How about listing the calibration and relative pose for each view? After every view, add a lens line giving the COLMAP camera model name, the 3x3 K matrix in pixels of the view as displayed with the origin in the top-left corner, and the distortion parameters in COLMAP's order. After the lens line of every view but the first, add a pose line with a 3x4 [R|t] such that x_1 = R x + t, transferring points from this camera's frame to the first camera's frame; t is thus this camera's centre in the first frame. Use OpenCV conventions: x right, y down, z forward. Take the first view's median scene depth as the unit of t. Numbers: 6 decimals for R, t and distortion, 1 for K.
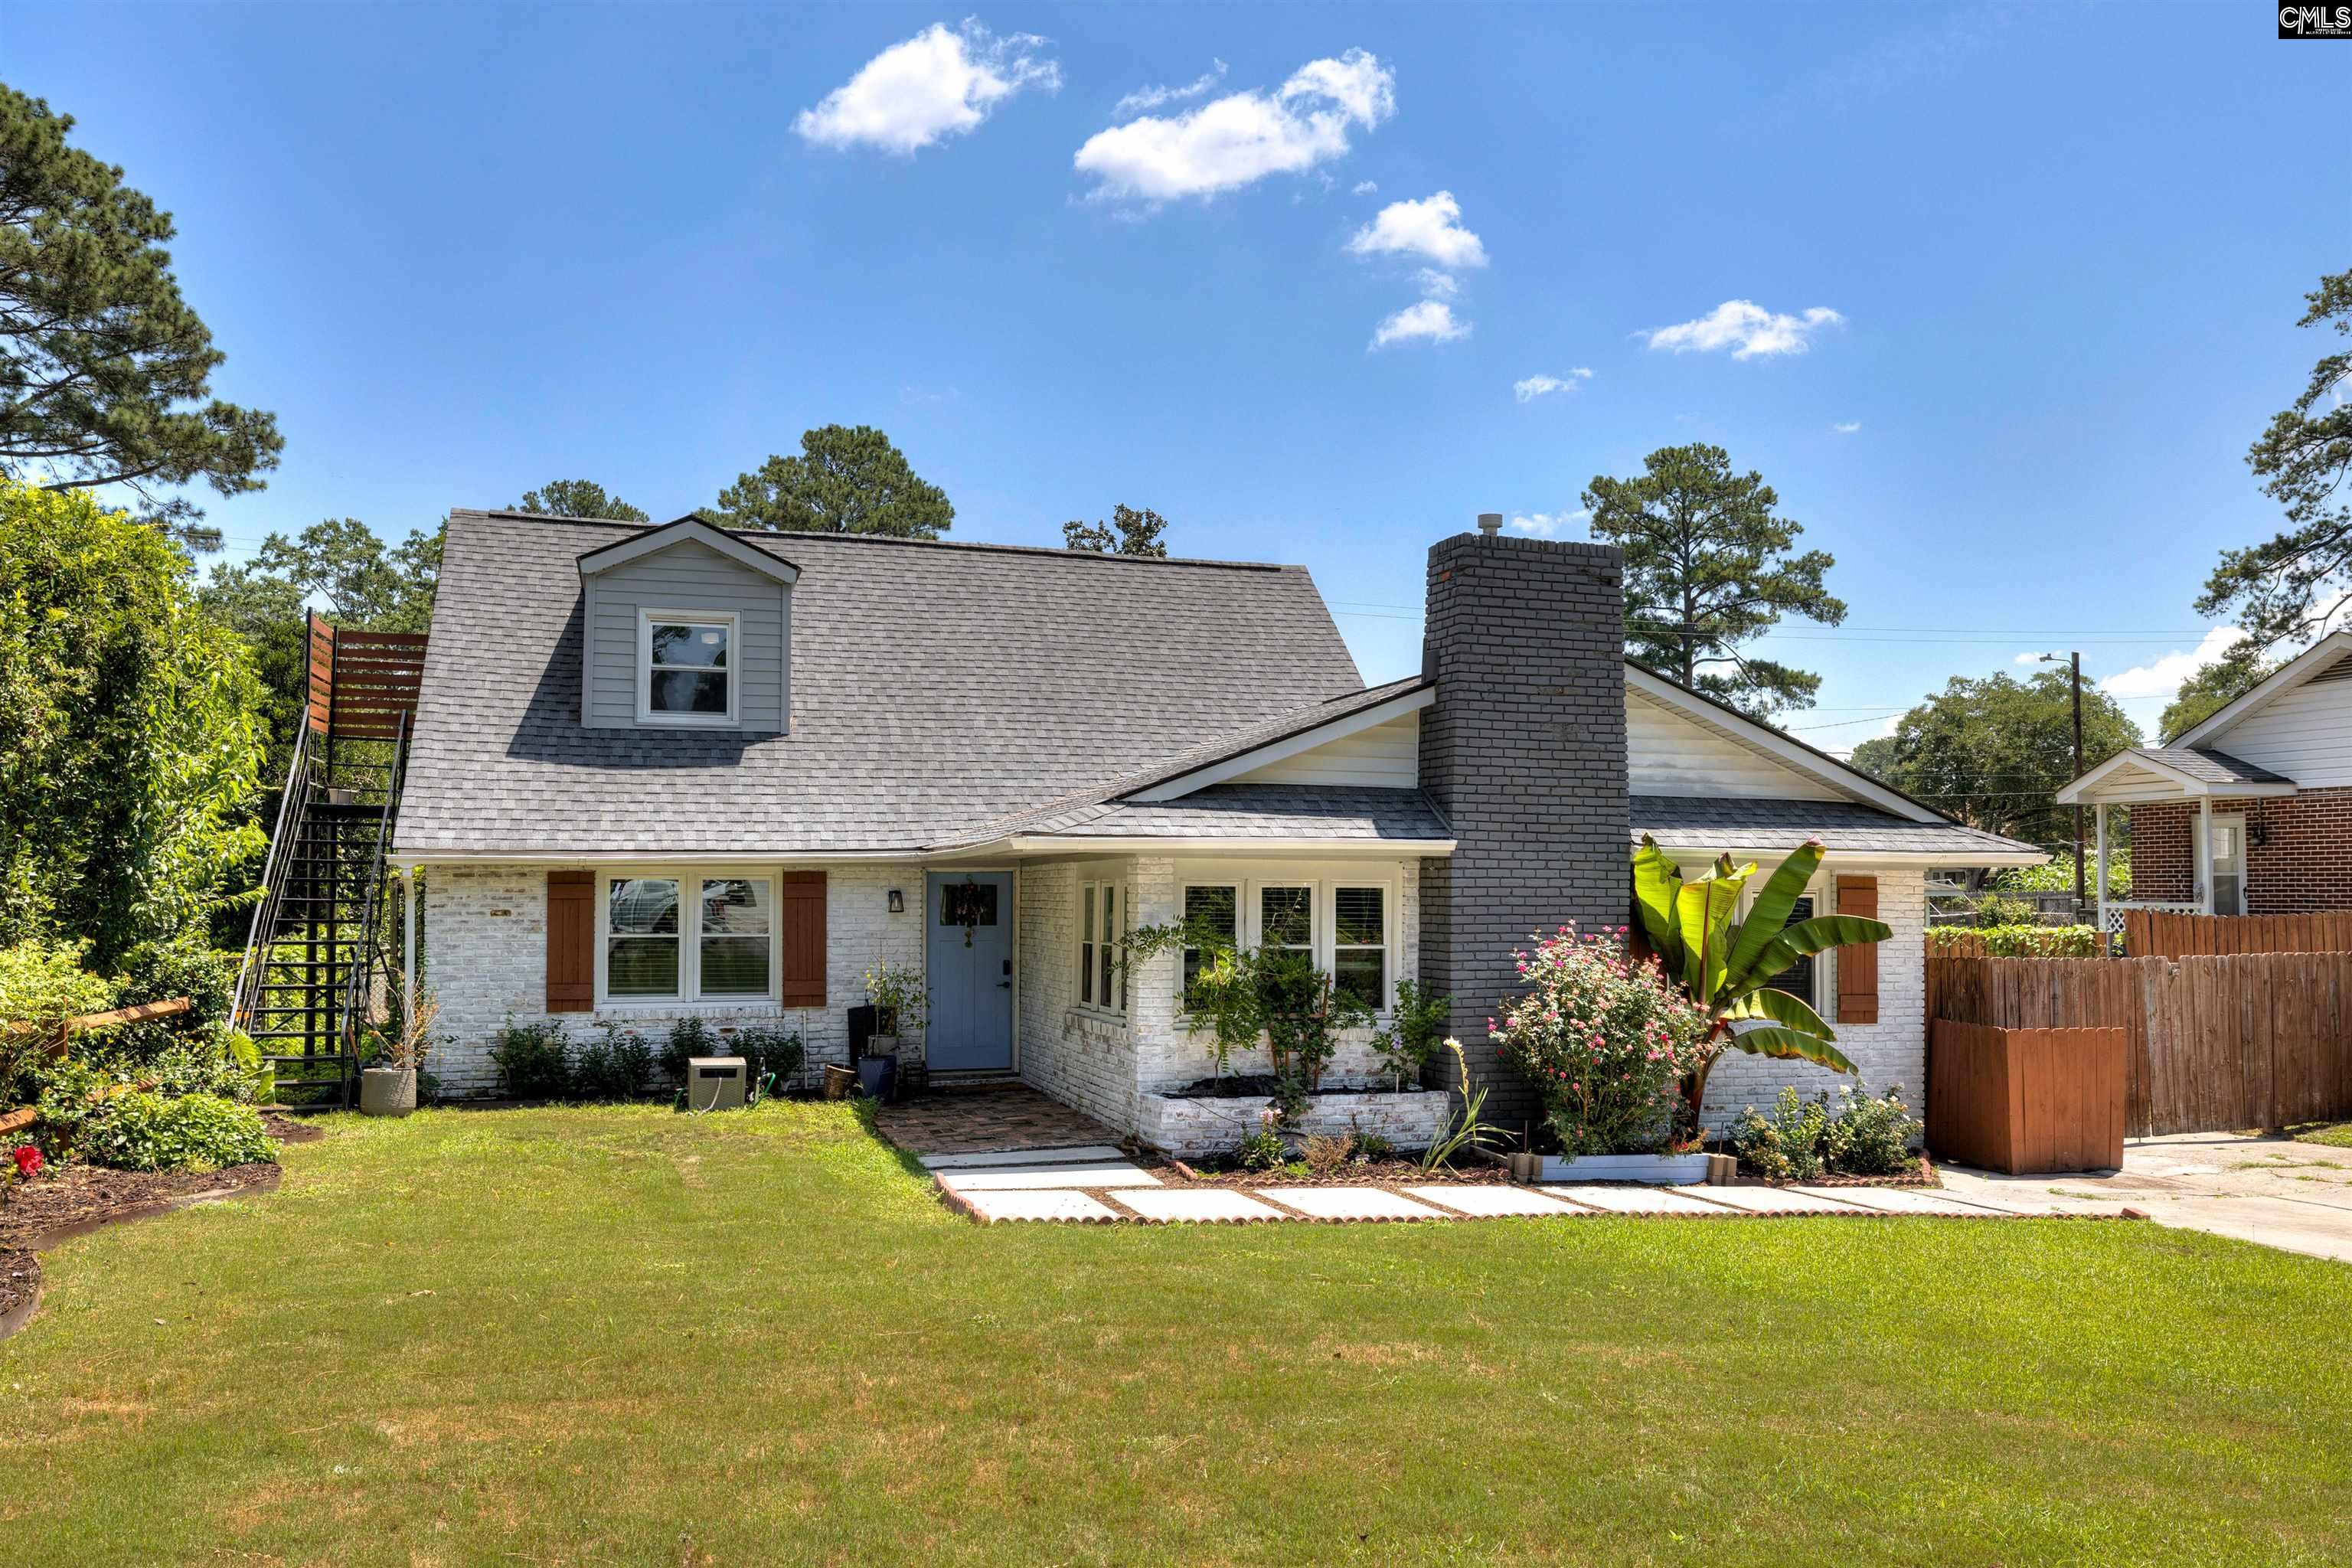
lens RADIAL K [[1740.3, 0, 1083.5], [0, 1740.3, 781.9], [0, 0, 1]] dist [0.004331, 0.001005]
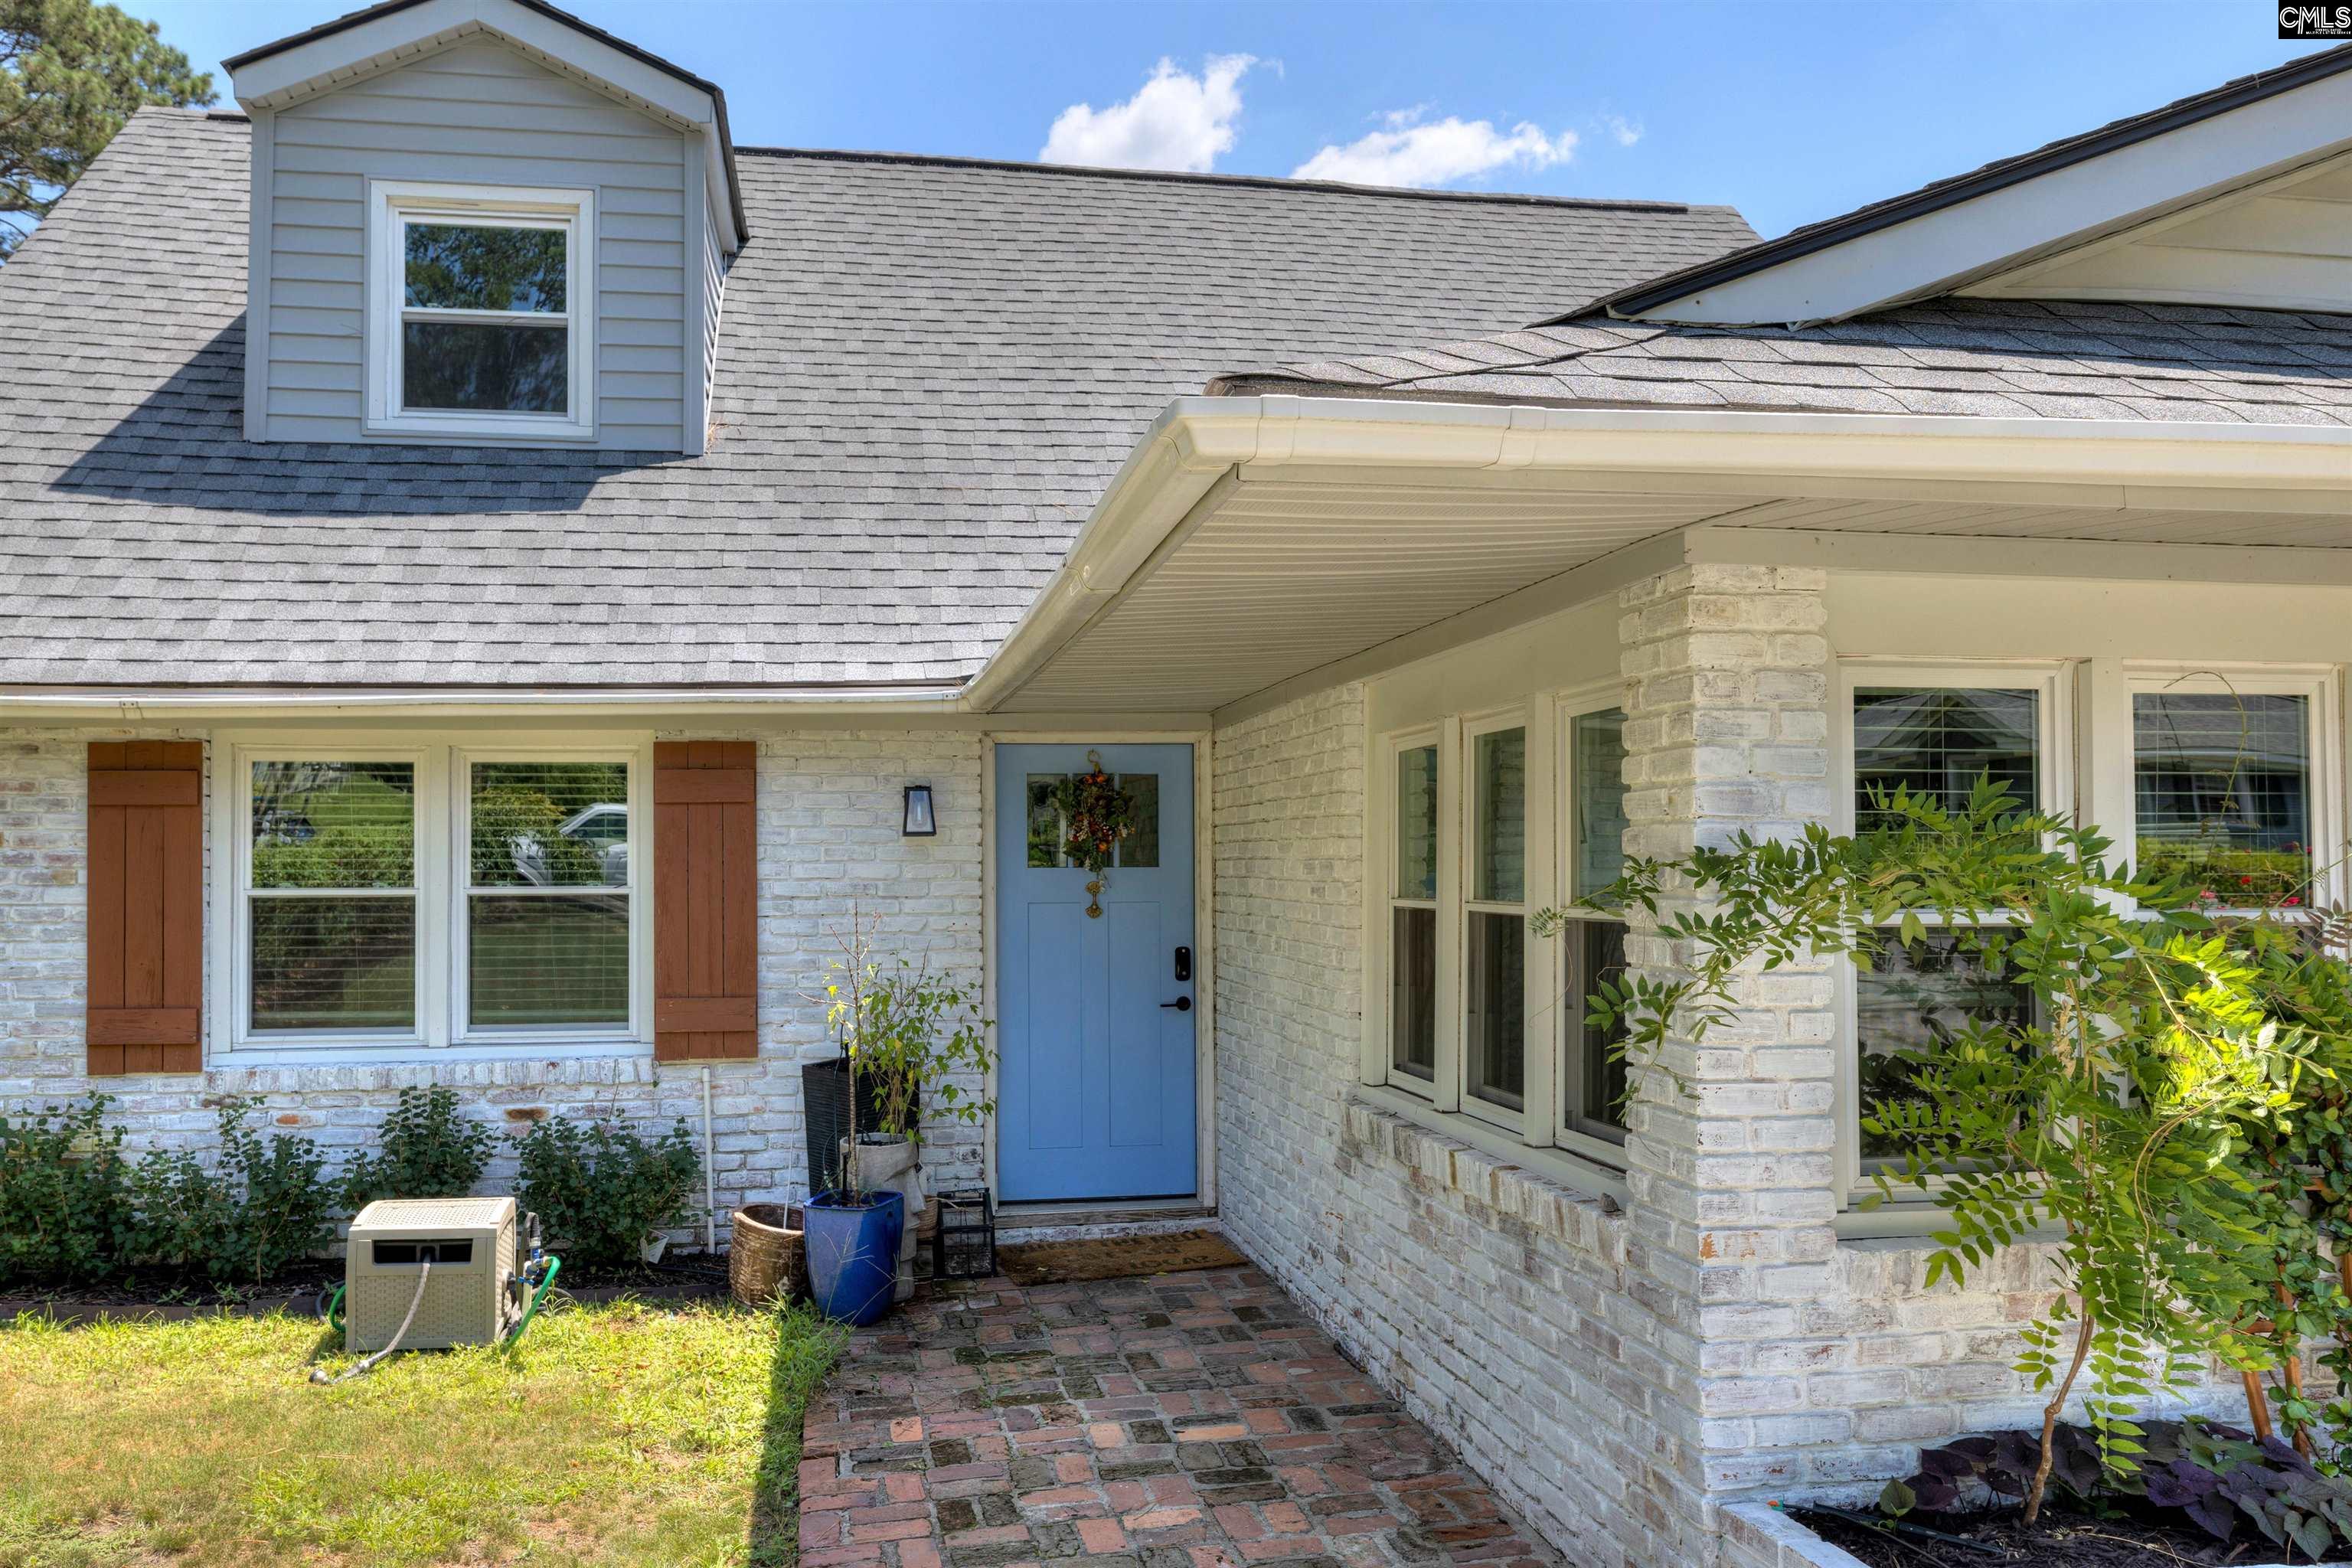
lens RADIAL K [[1740.3, 0, 1037.6], [0, 1740.3, 781.1], [0, 0, 1]] dist [0.004331, 0.001005]
pose [[0.991506, -0.012185, -0.129492, -0.025229], [0.014499, 0.999751, 0.016947, 0.057432], [0.129253, -0.018681, 0.991436, 0.610931]]
